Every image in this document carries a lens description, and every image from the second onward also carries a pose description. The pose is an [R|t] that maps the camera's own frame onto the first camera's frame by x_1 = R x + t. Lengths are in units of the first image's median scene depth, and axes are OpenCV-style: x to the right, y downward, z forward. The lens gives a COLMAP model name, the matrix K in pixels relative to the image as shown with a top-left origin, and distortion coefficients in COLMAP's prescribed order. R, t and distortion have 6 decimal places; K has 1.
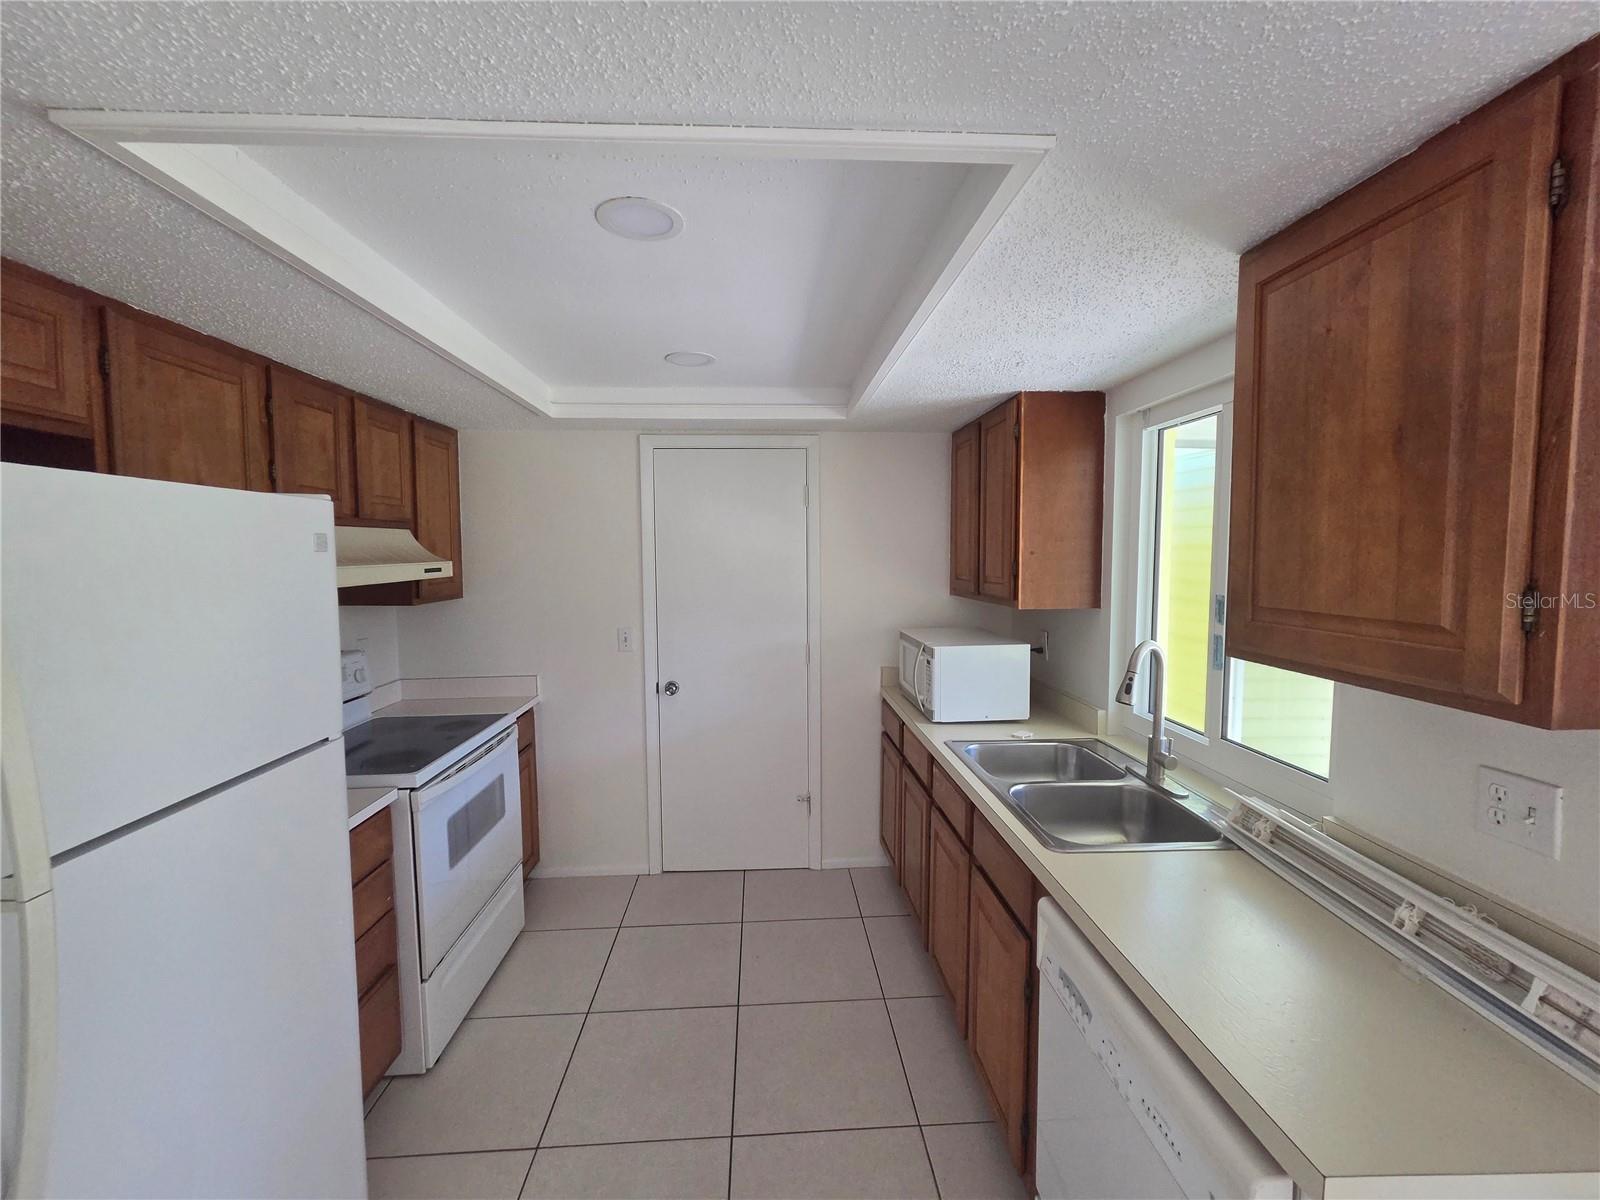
lens RADIAL K [[656.6, 0, 800.3], [0, 656.6, 593.5], [0, 0, 1]] dist [-0.001727, 0.000194]
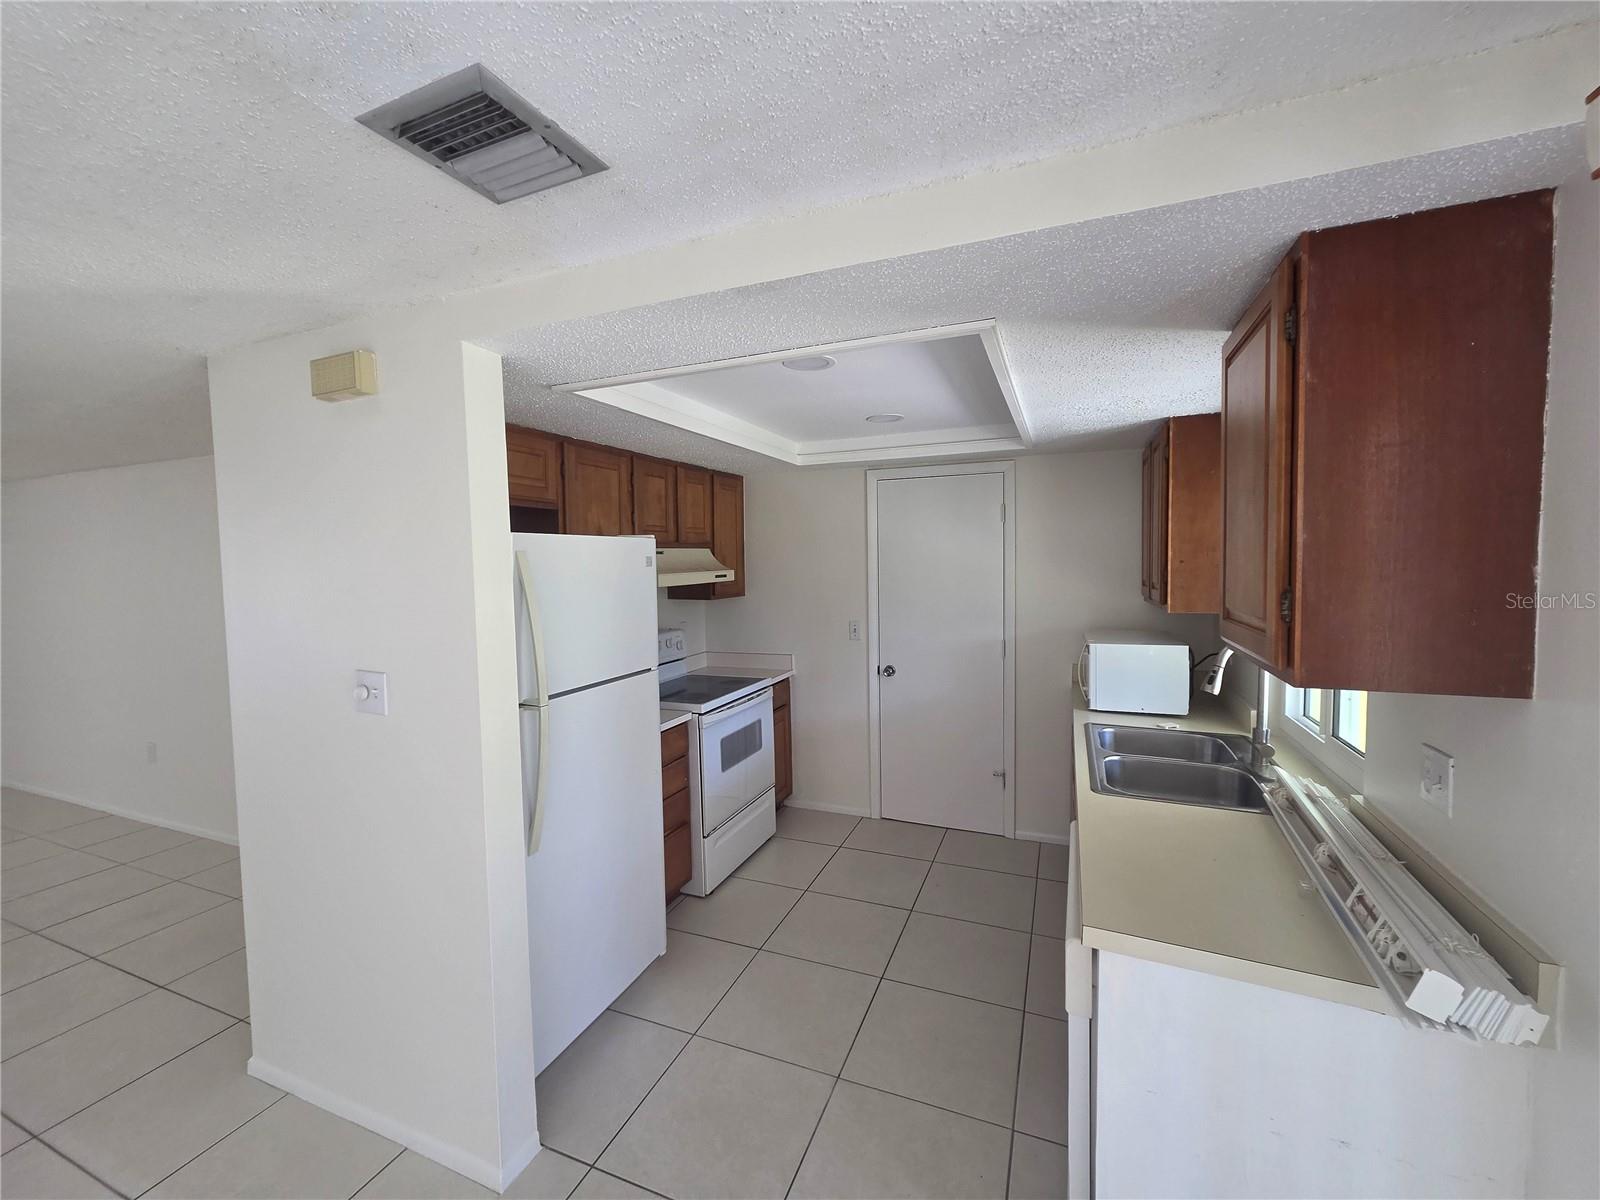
lens RADIAL K [[656.6, 0, 796.4], [0, 656.6, 597.5], [0, 0, 1]] dist [-0.001727, 0.000194]
pose [[0.898496, 0.016291, -0.438680, 0.267110], [-0.017387, 0.999848, 0.001518, 0.007983], [0.438638, 0.006263, 0.898642, -0.280754]]
